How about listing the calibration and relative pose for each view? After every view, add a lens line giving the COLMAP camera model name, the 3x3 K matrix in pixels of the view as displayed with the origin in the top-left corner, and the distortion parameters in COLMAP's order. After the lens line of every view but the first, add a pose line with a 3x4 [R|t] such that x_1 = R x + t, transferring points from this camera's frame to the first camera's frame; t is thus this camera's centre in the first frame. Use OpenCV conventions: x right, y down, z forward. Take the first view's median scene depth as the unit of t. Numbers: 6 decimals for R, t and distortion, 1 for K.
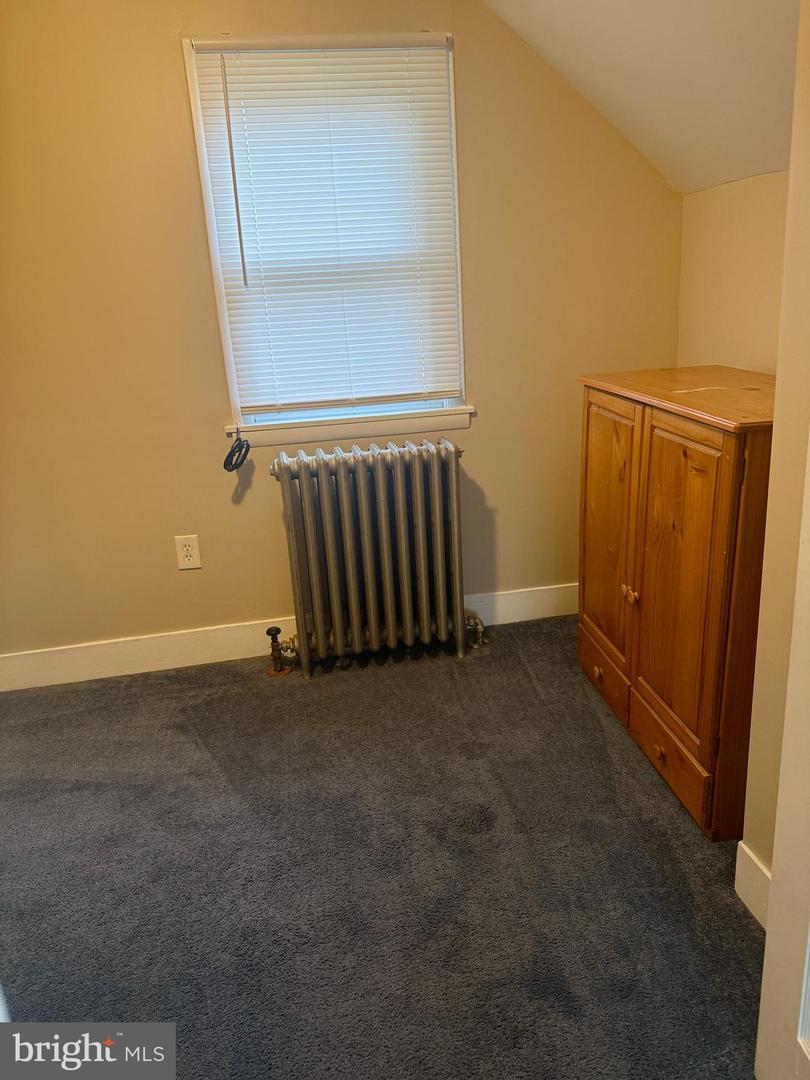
lens RADIAL K [[772.7, 0, 405.0], [0, 772.7, 540.0], [0, 0, 1]] dist [0.001586, -0.000453]
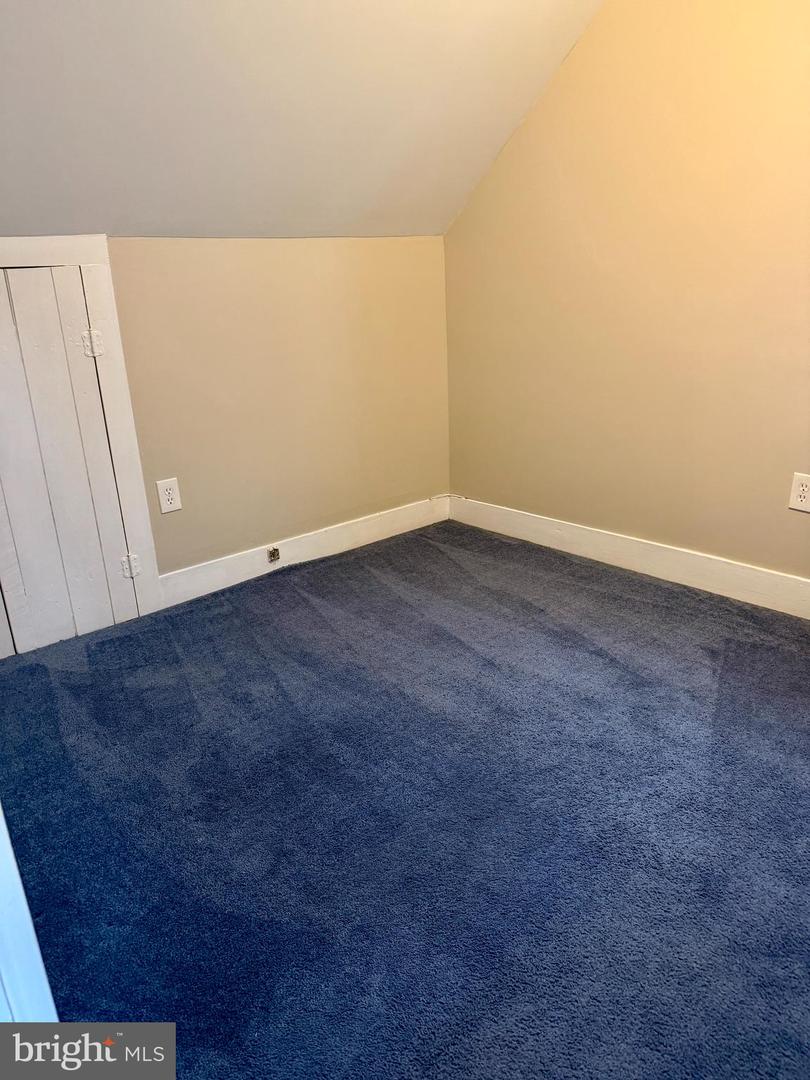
lens RADIAL K [[772.7, 0, 405.0], [0, 772.7, 540.0], [0, 0, 1]] dist [0.001586, -0.000453]
pose [[0.539418, 0.323079, -0.777591, 0.253352], [-0.256931, 0.942576, 0.213394, -0.007233], [0.801882, 0.084679, 0.591452, 0.083760]]
